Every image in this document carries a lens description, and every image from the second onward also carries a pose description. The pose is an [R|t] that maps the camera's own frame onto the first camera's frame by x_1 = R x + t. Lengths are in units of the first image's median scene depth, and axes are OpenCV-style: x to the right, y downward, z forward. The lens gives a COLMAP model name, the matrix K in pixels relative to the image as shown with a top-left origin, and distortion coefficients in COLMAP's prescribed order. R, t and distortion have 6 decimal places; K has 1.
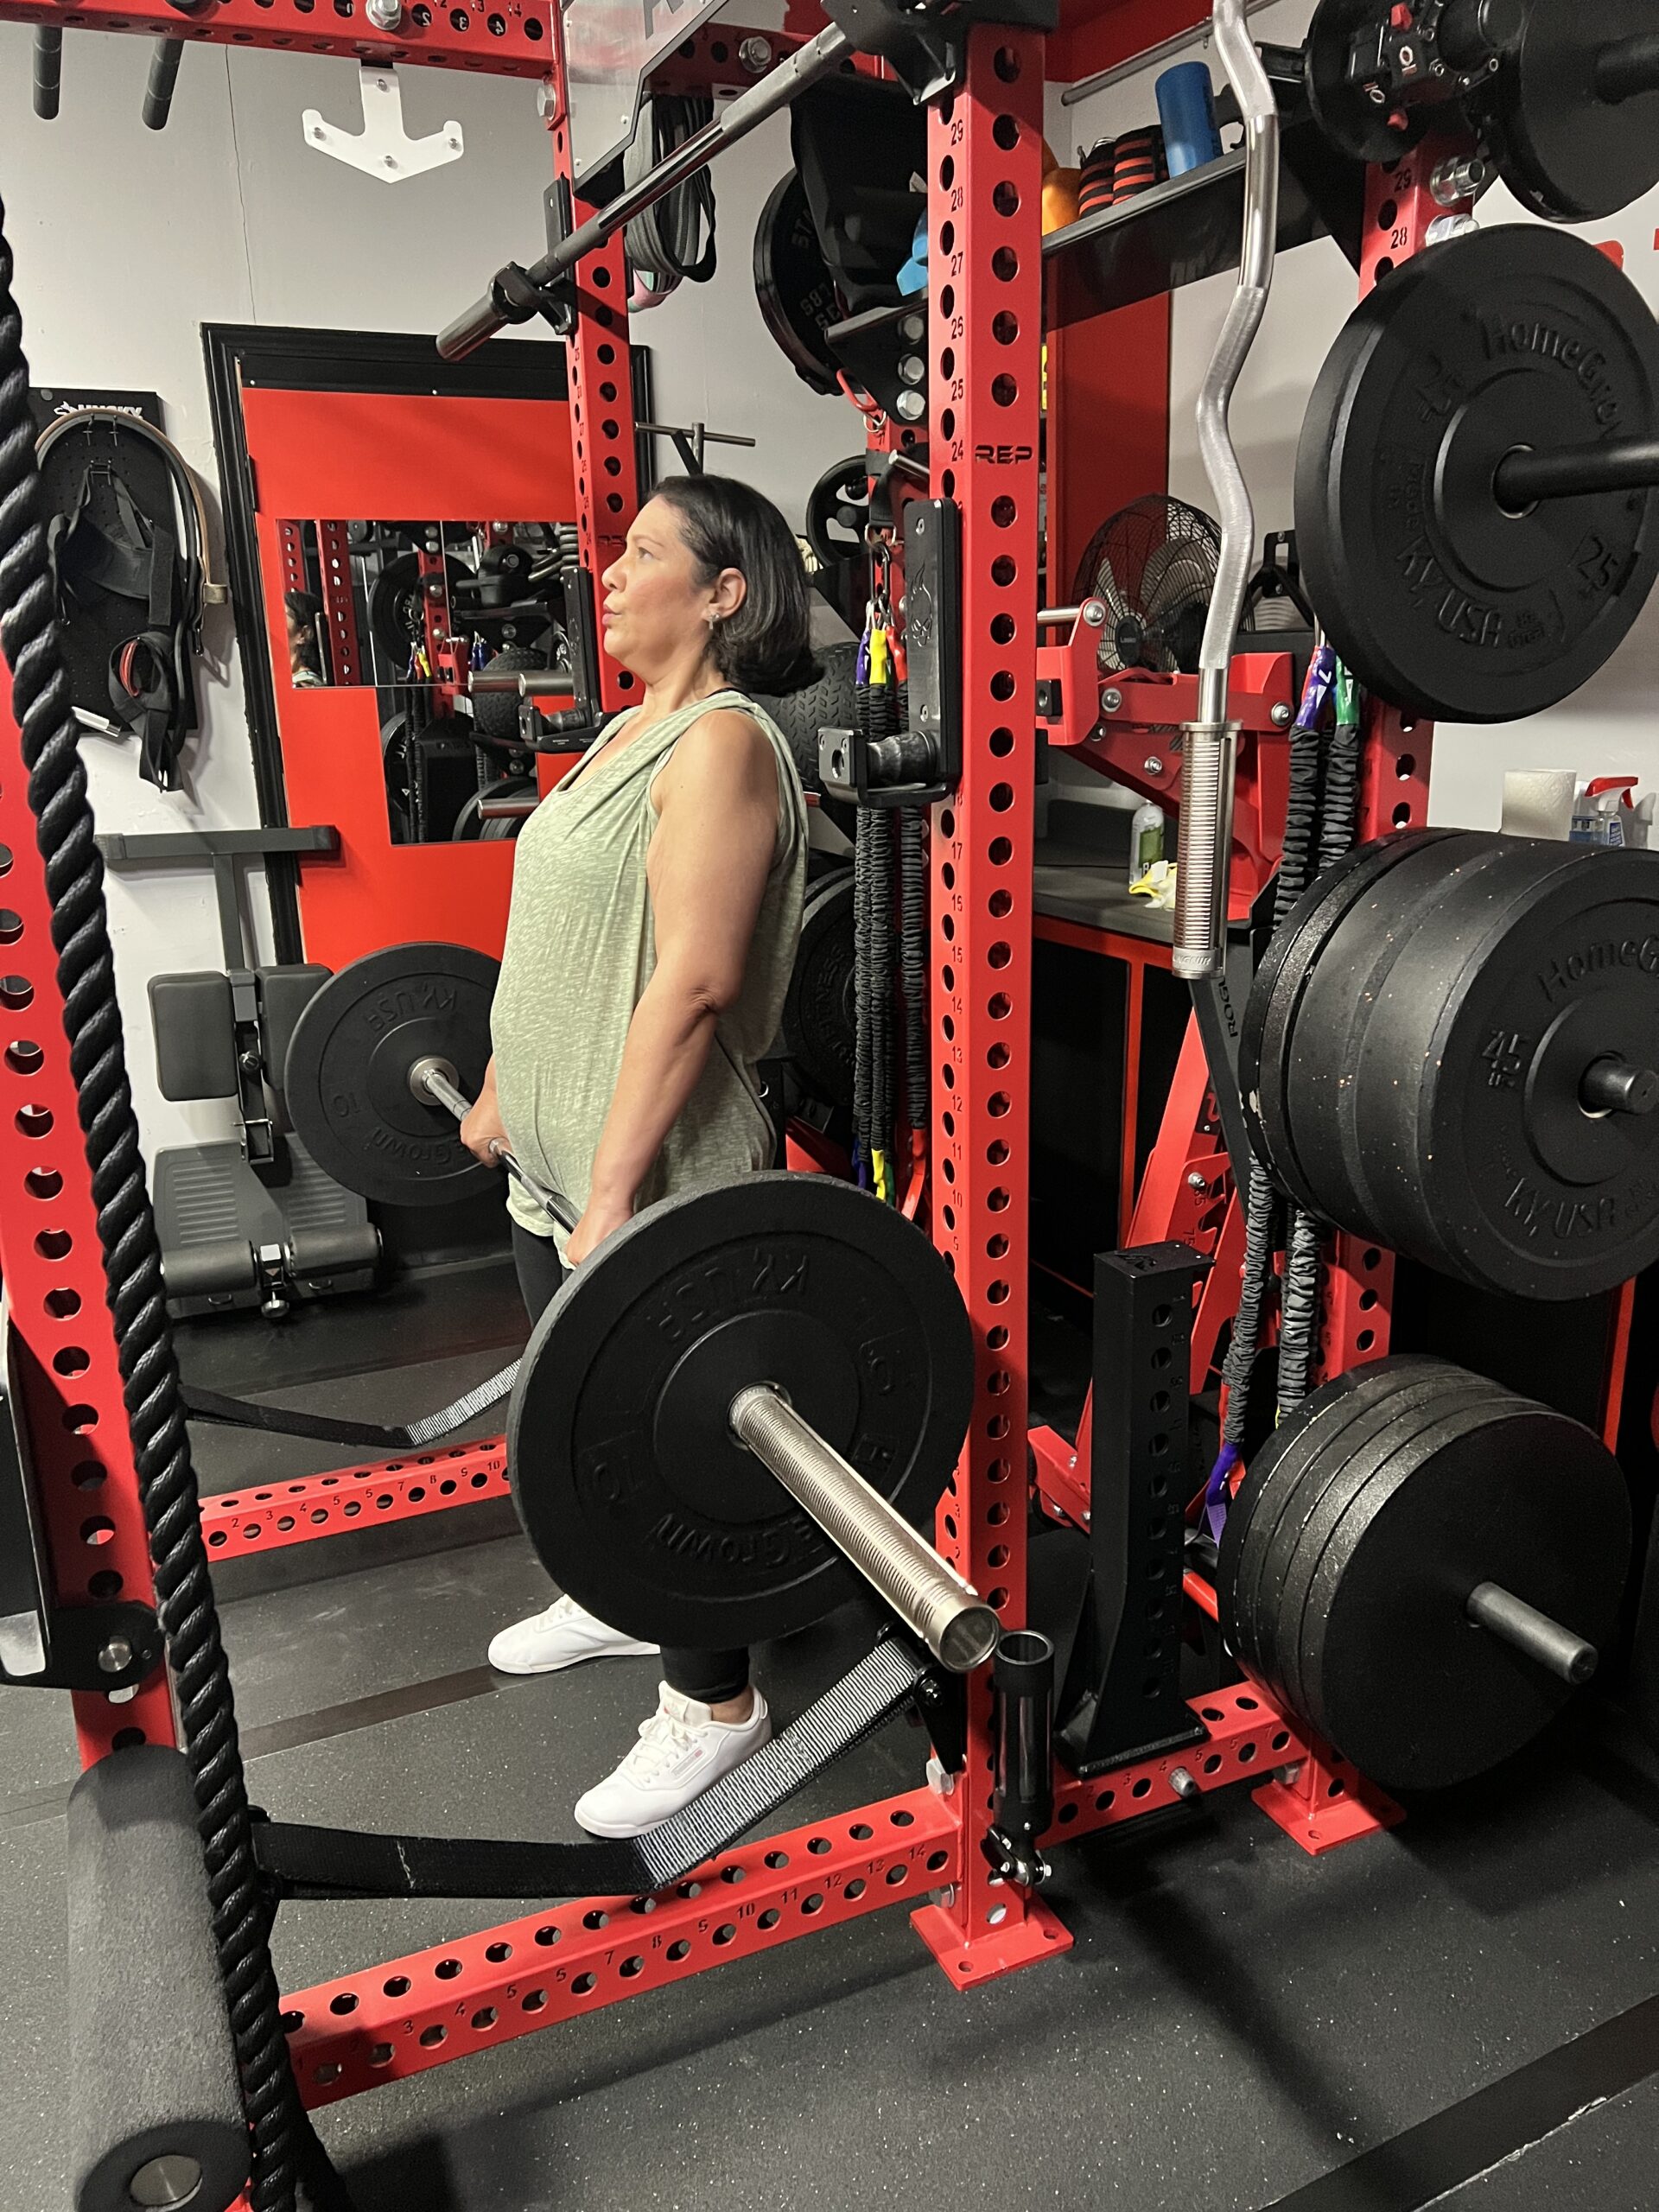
lens RADIAL K [[1662.2, 0, 841.7], [0, 1662.2, 1107.5], [0, 0, 1]] dist [0.027314, -0.031287]
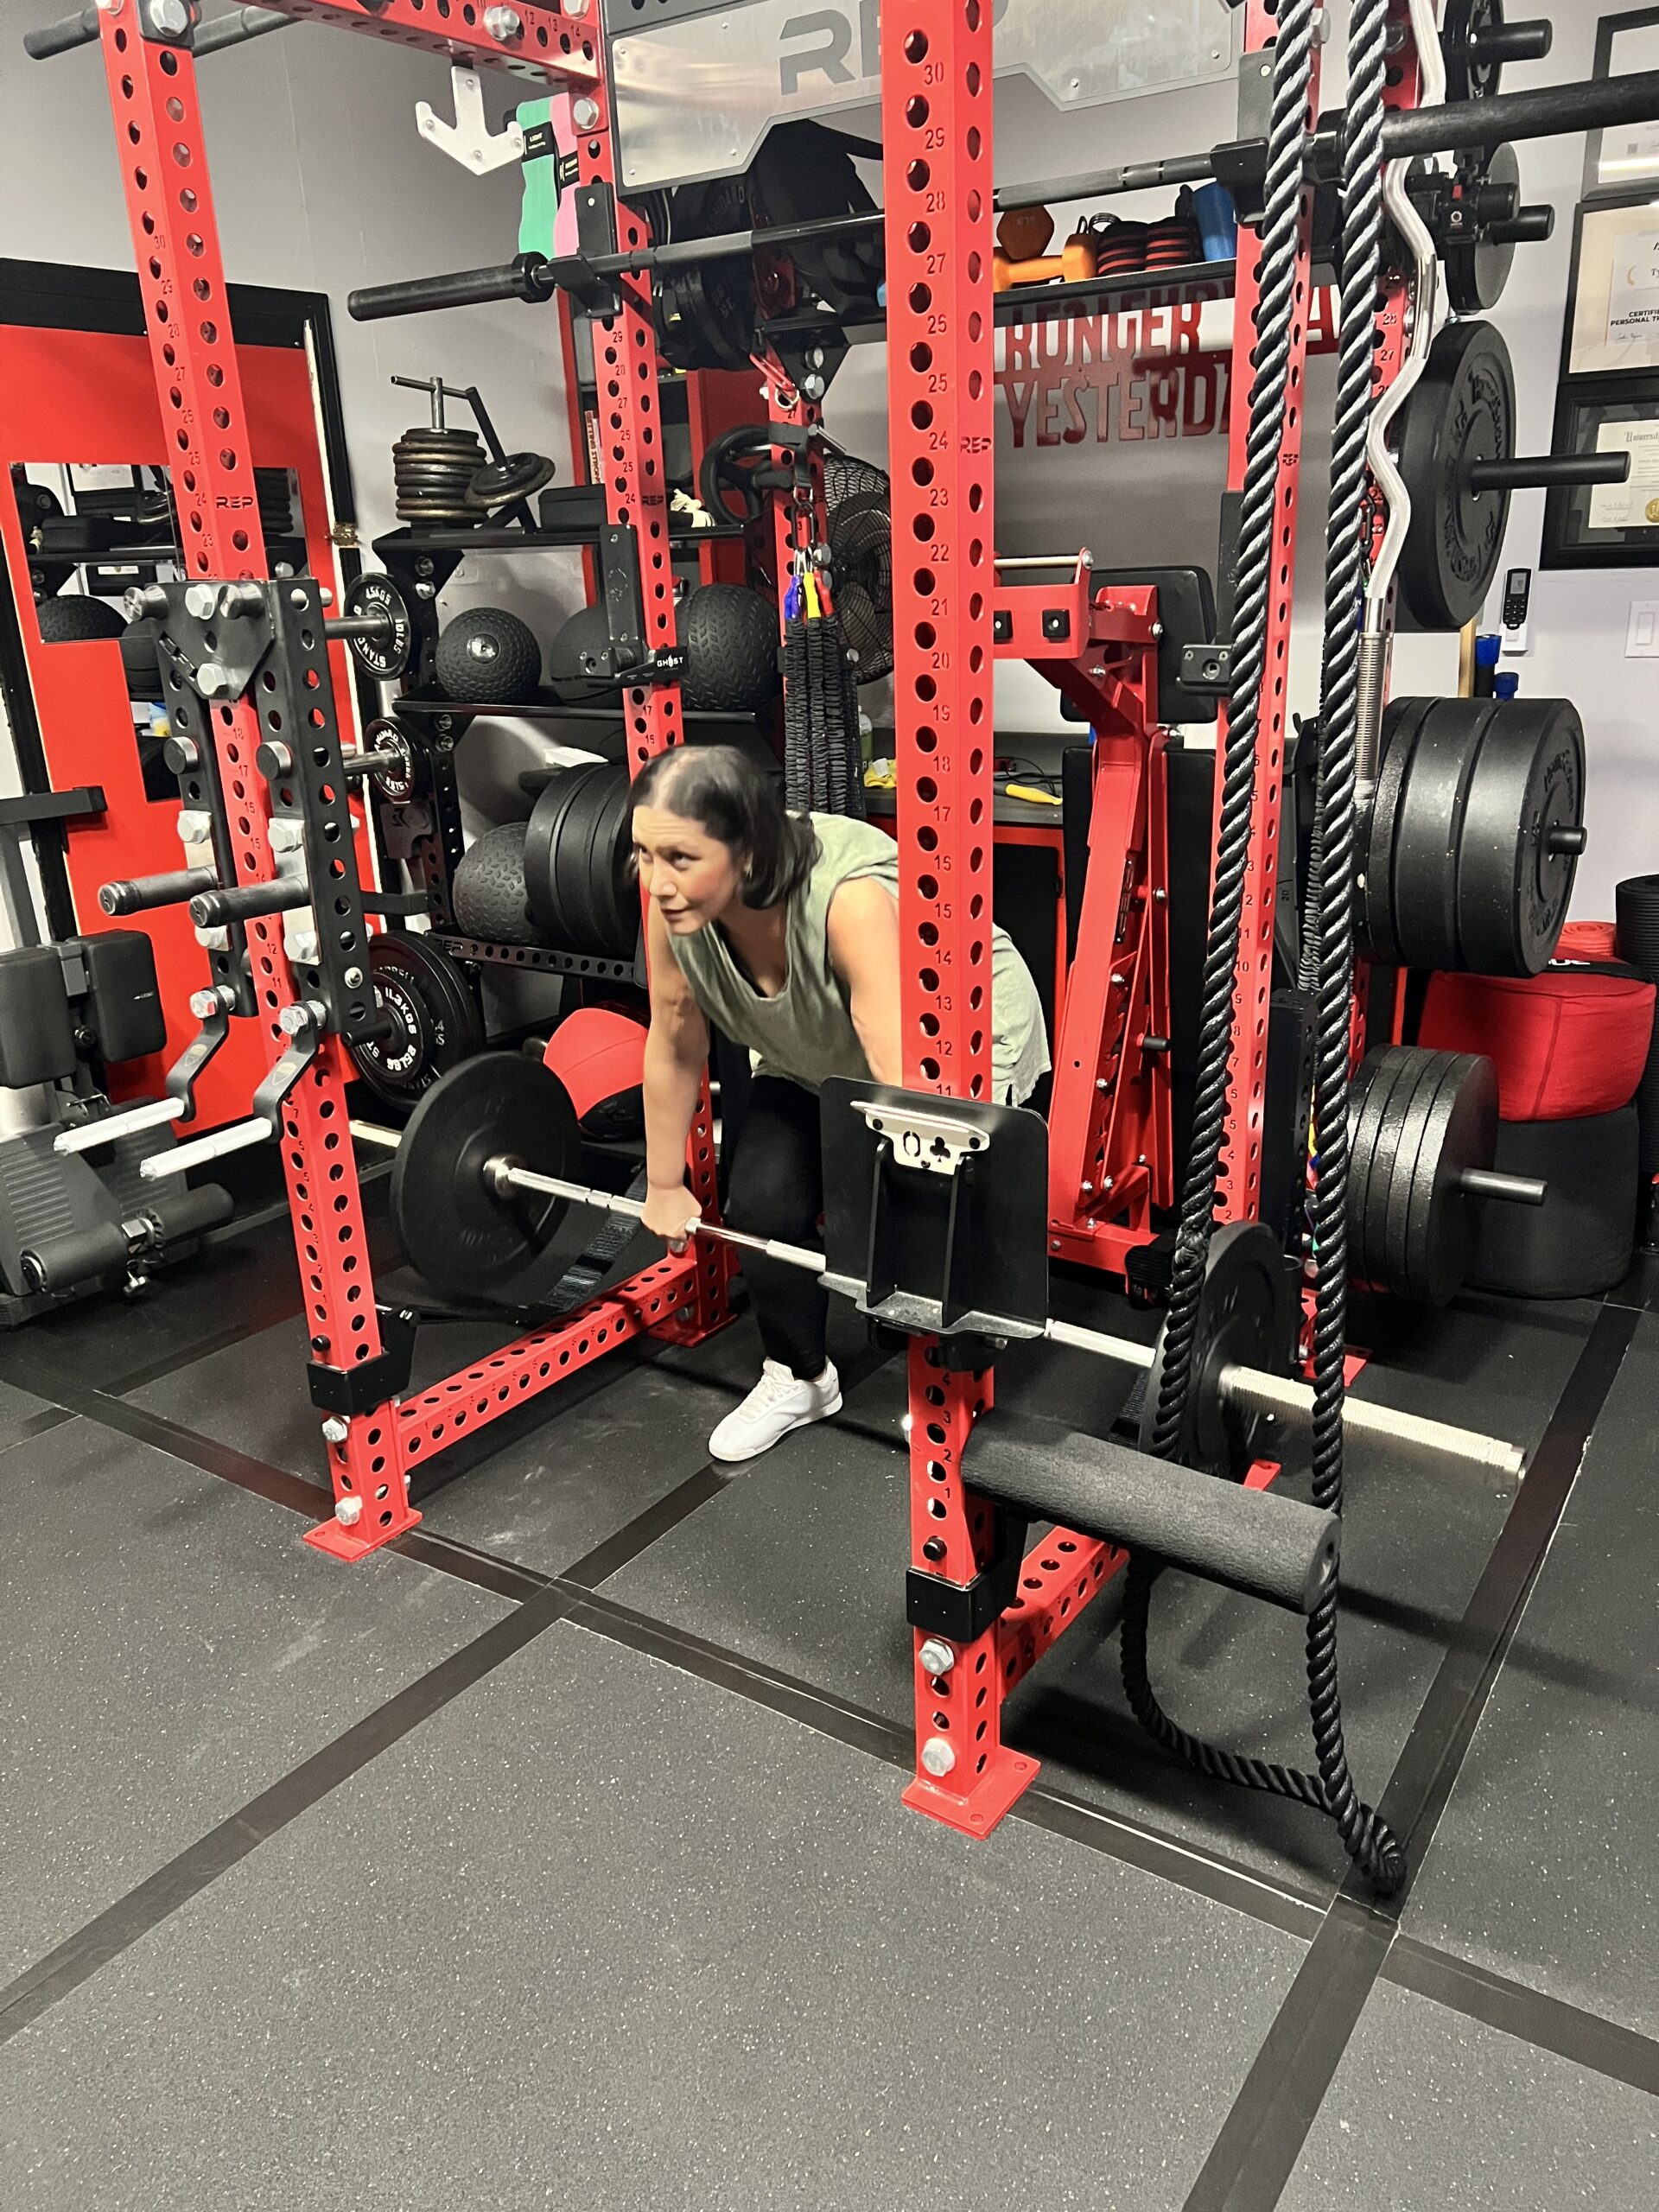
lens RADIAL K [[1662.2, 0, 843.2], [0, 1662.2, 1117.4], [0, 0, 1]] dist [0.027314, -0.031287]
pose [[0.857306, -0.175006, 0.484147, -0.617994], [0.153185, 0.984566, 0.084641, 0.005350], [-0.491488, 0.001601, 0.870883, -0.073064]]
